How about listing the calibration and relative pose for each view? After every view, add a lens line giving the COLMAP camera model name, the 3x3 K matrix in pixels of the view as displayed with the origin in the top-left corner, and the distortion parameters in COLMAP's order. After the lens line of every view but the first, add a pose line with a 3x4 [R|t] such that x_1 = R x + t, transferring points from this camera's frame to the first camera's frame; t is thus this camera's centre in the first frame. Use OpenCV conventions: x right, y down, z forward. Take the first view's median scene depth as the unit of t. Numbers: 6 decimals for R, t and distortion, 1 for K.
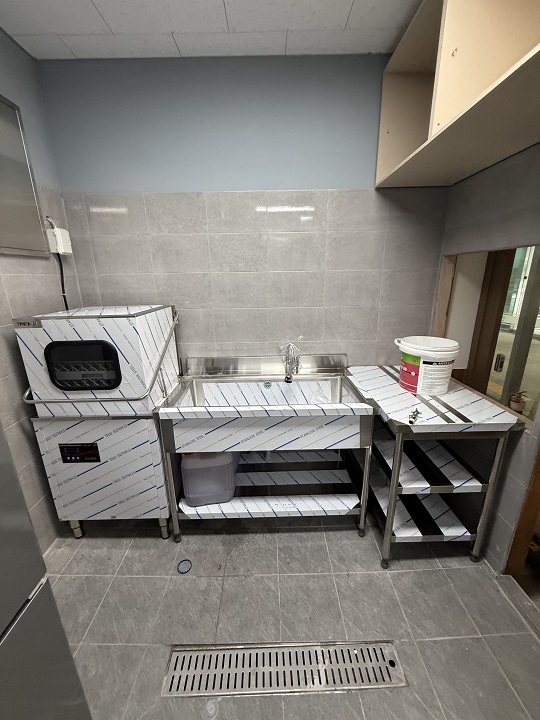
lens RADIAL K [[285.9, 0, 270.0], [0, 285.9, 360.0], [0, 0, 1]] dist [-0.001582, -0.000338]
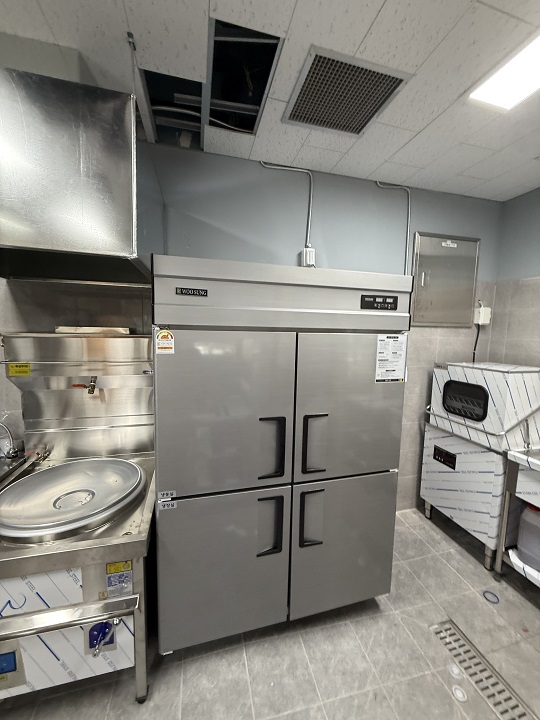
lens RADIAL K [[285.9, 0, 270.0], [0, 285.9, 360.0], [0, 0, 1]] dist [-0.001582, -0.000338]
pose [[0.243203, 0.119653, -0.962567, 0.458055], [-0.291729, 0.955439, 0.045058, 0.046391], [0.925066, 0.269851, 0.267272, -0.344352]]
